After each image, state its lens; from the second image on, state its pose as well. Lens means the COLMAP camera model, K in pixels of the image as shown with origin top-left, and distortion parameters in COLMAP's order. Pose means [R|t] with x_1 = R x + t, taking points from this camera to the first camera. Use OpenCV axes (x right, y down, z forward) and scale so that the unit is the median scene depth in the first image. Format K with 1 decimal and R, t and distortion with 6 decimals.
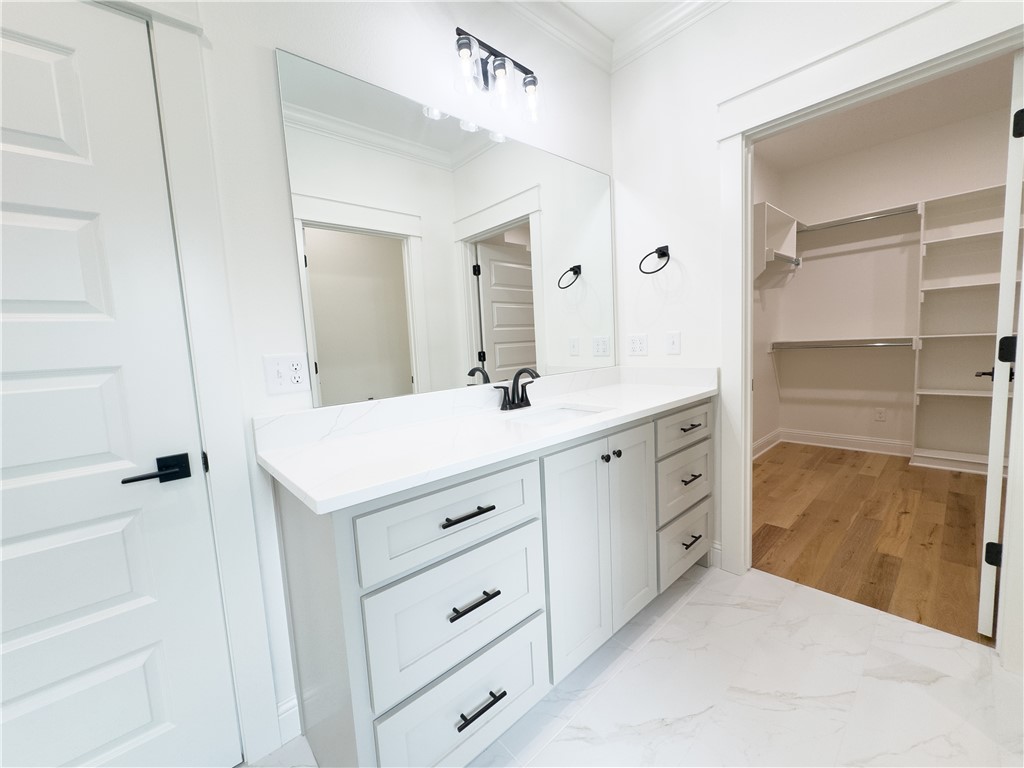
lens RADIAL K [[407.0, 0, 512.0], [0, 407.0, 384.0], [0, 0, 1]] dist [-0.004760, -0.000464]
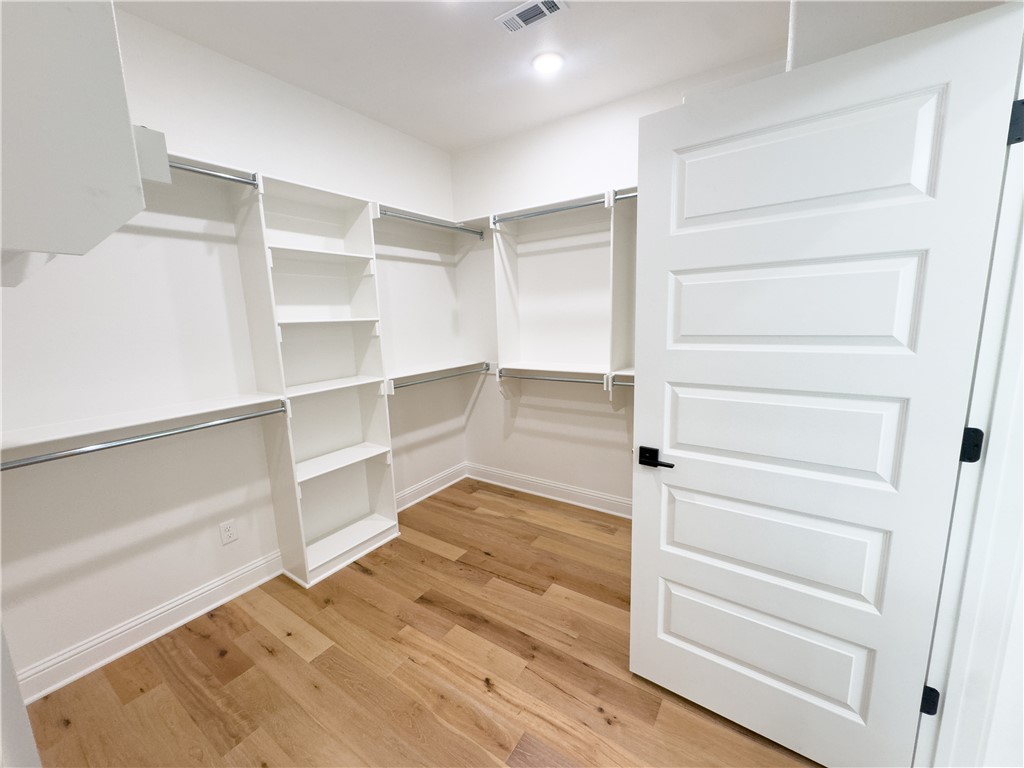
lens RADIAL K [[407.0, 0, 512.0], [0, 407.0, 384.0], [0, 0, 1]] dist [-0.004760, -0.000464]
pose [[-0.252744, -0.104802, 0.961840, 0.349476], [0.136711, 0.980274, 0.142734, -0.200978], [-0.957826, 0.167570, -0.233431, 0.907127]]
